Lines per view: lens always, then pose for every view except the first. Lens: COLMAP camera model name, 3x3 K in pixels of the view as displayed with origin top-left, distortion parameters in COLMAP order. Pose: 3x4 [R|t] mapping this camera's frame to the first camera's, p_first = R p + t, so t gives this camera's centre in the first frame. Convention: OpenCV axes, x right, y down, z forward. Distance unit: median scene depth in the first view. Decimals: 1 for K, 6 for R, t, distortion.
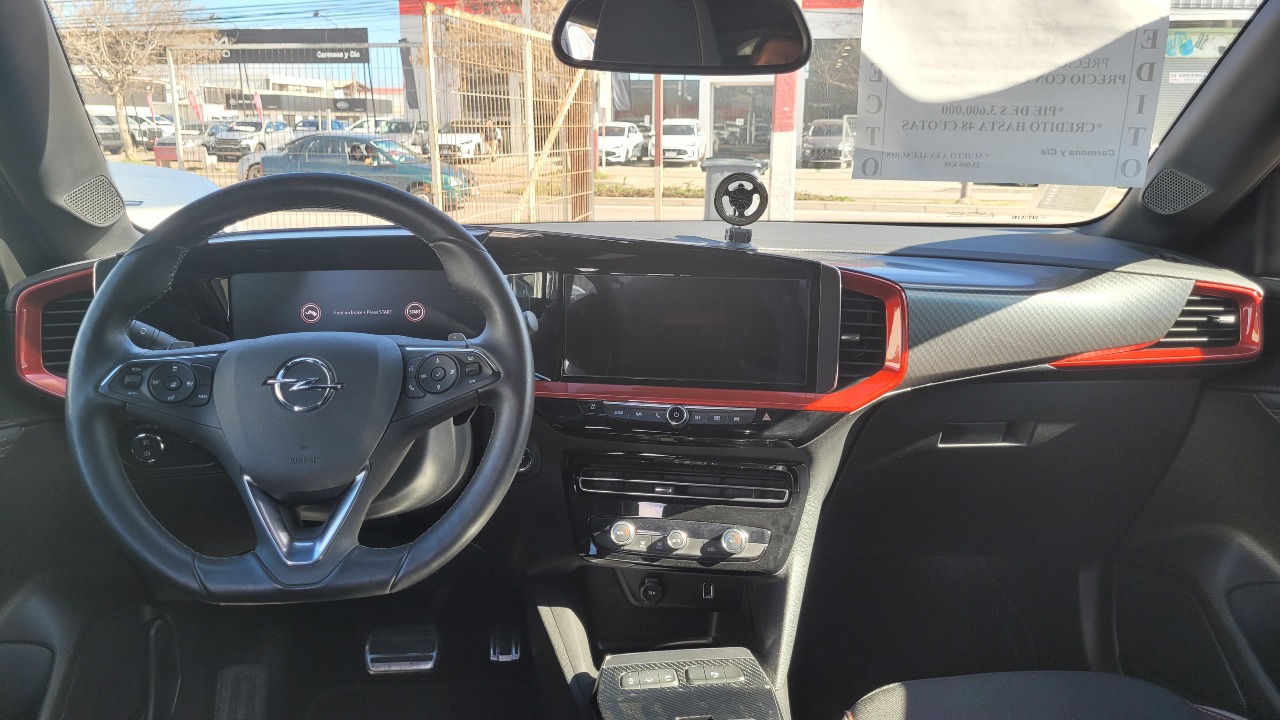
lens RADIAL K [[984.0, 0, 640.0], [0, 984.0, 360.0], [0, 0, 1]] dist [-0.002229, 0.007652]
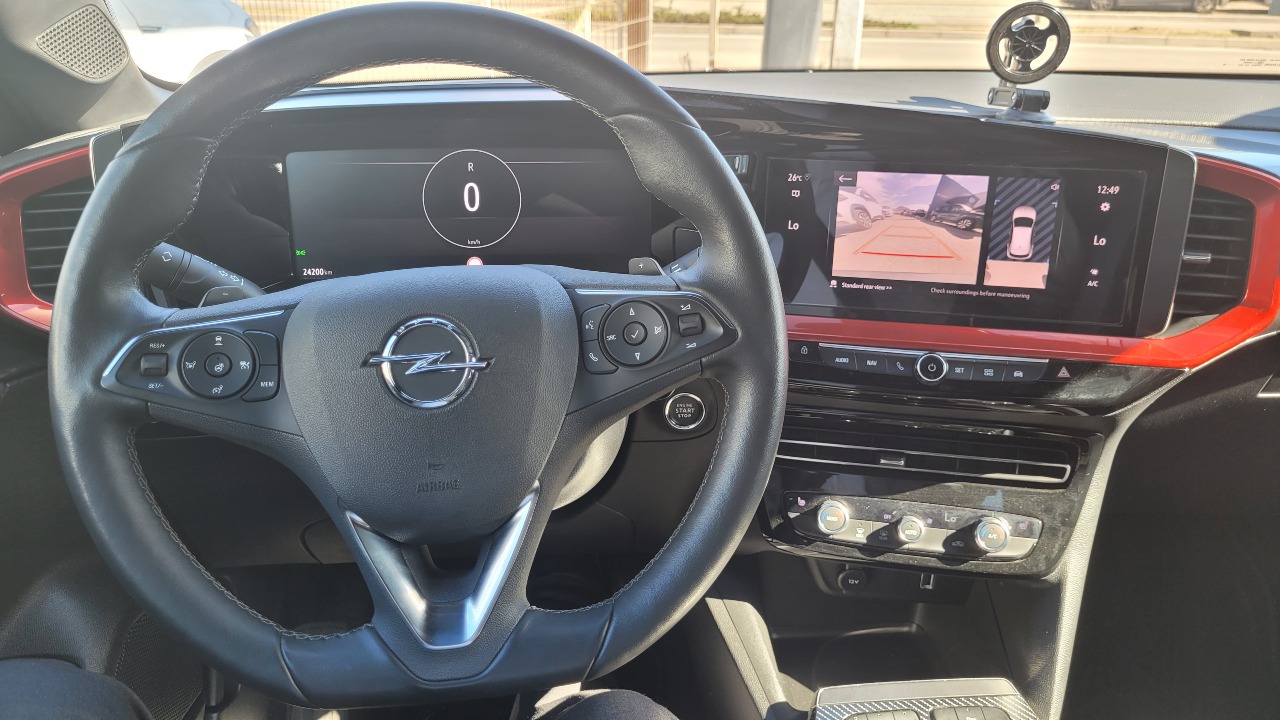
lens RADIAL K [[984.0, 0, 640.0], [0, 984.0, 360.0], [0, 0, 1]] dist [-0.002229, 0.007652]
pose [[0.999473, 0.012476, -0.029951, -0.145167], [-0.007329, 0.986068, 0.166182, -0.061962], [0.031607, -0.165875, 0.985640, 0.302657]]
